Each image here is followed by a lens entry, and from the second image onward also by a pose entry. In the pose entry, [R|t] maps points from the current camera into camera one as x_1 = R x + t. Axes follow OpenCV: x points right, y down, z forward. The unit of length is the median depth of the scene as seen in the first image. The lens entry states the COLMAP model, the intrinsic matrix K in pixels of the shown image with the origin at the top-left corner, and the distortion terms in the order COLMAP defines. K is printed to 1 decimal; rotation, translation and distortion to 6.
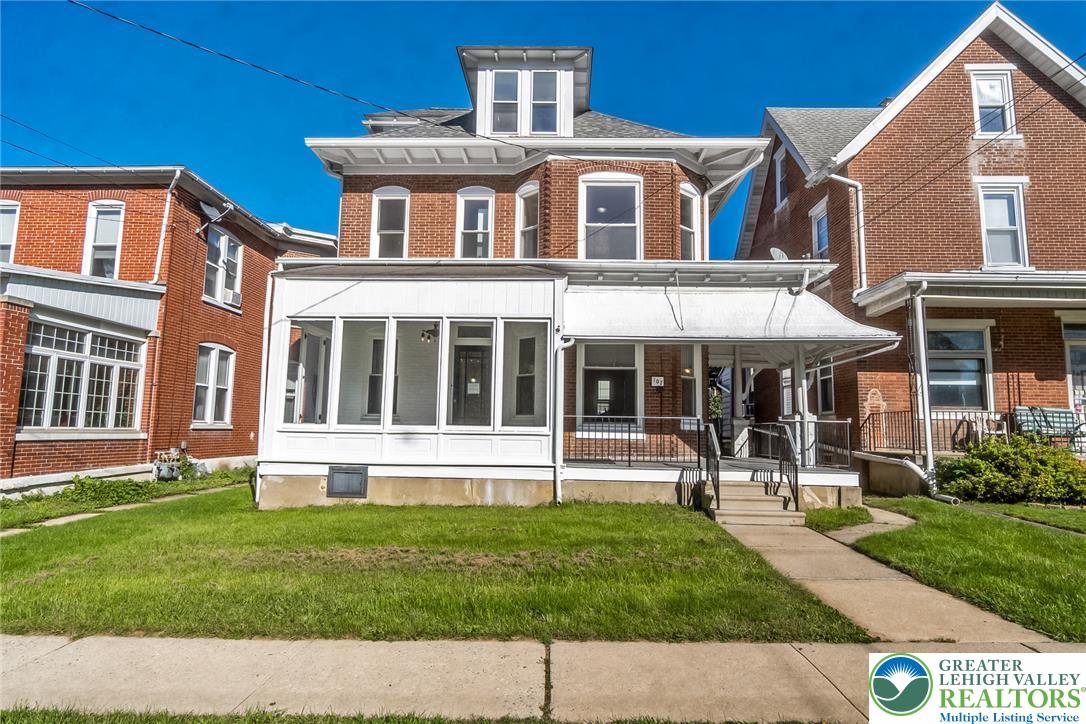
lens RADIAL K [[653.3, 0, 543.0], [0, 653.3, 362.0], [0, 0, 1]] dist [-0.001606, 0.001076]
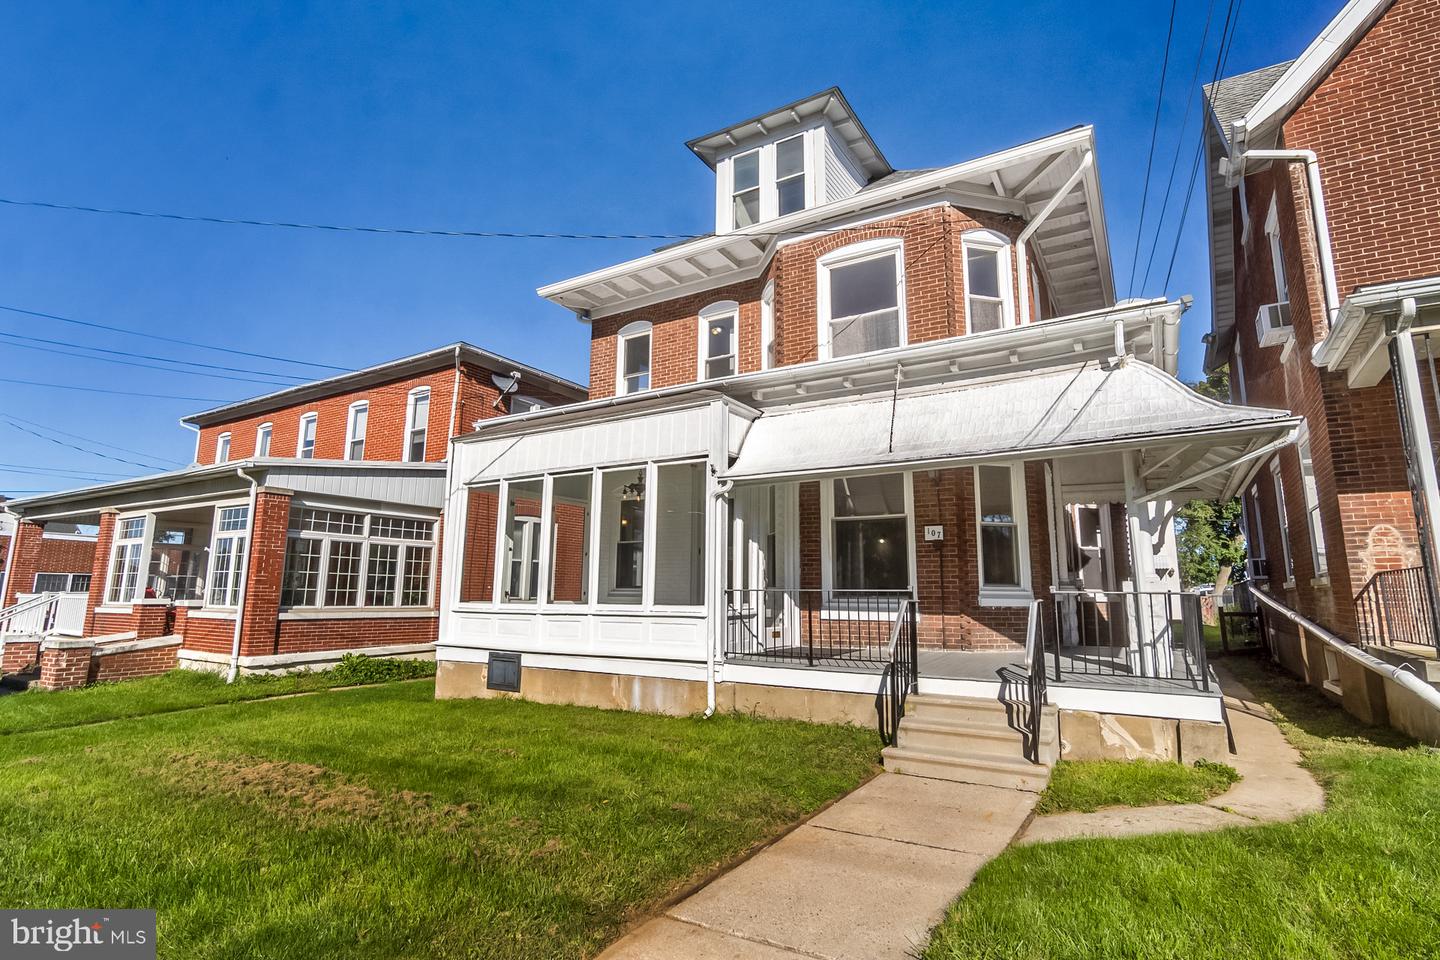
lens RADIAL K [[727.3, 0, 720.0], [0, 727.3, 480.0], [0, 0, 1]] dist [-0.003961, 0.000596]
pose [[0.867899, -0.087763, -0.488927, 0.370641], [0.058263, 0.995460, -0.075263, 0.020052], [0.493312, 0.036834, 0.869072, 0.267241]]
